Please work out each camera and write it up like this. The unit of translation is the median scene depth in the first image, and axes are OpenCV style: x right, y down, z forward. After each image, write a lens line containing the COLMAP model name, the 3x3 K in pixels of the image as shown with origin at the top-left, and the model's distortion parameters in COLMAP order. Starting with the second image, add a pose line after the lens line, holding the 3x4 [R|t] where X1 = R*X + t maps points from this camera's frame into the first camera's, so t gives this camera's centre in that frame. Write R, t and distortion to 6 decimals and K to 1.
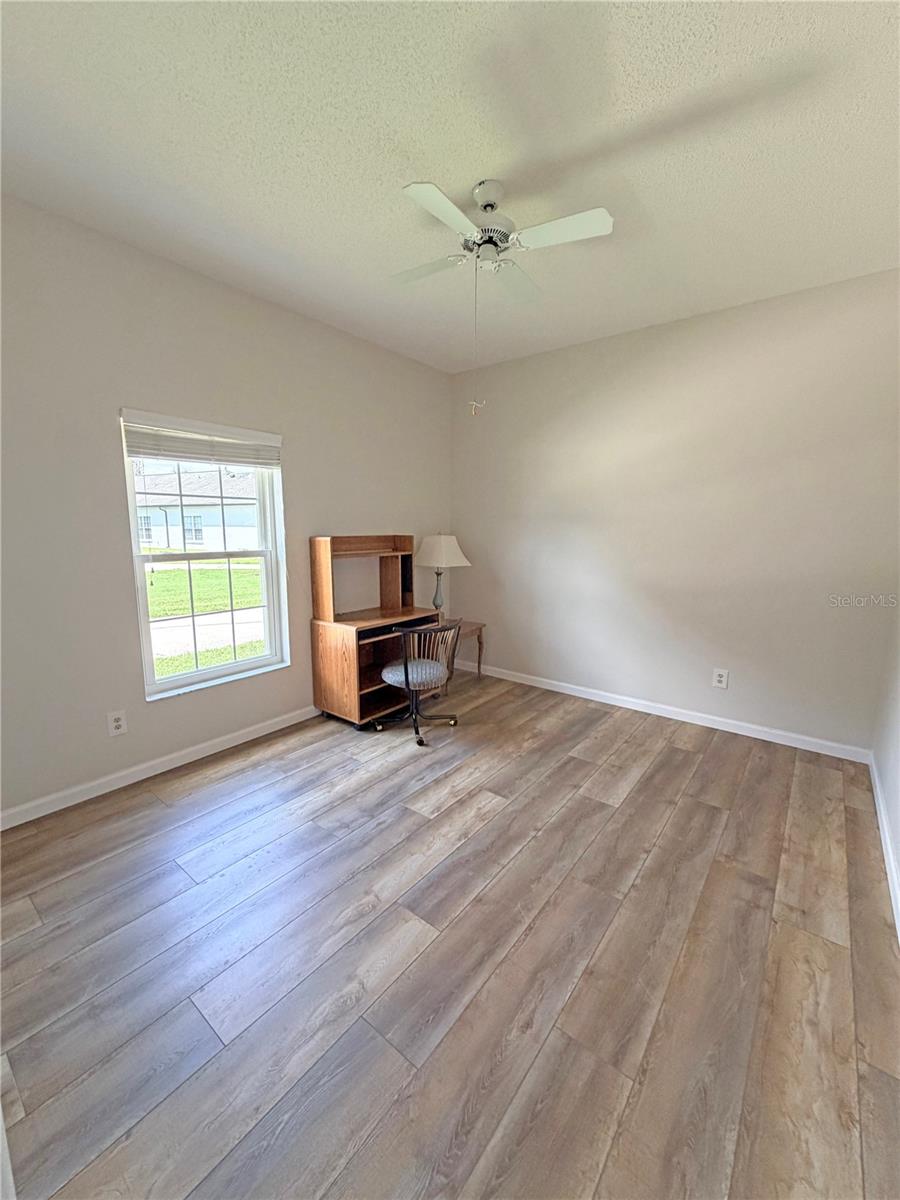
lens RADIAL K [[480.5, 0, 450.0], [0, 480.5, 600.0], [0, 0, 1]] dist [-0.000588, 0.000016]
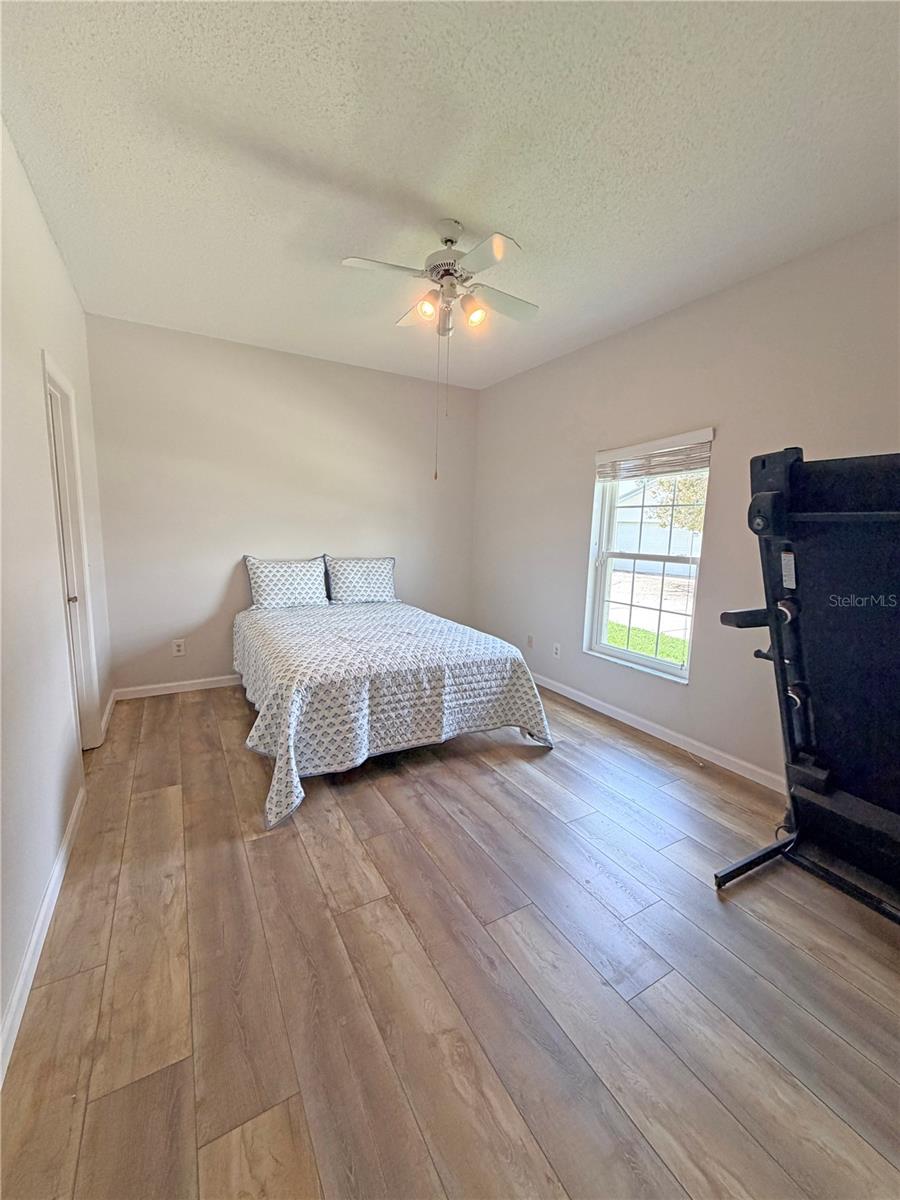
lens RADIAL K [[482.4, 0, 450.0], [0, 482.4, 600.0], [0, 0, 1]] dist [0.026618, 0.000054]
pose [[-0.379433, 0.116246, -0.917887, 0.732963], [-0.177172, 0.964588, 0.195399, -0.130988], [0.908097, 0.236765, -0.345401, 0.950340]]
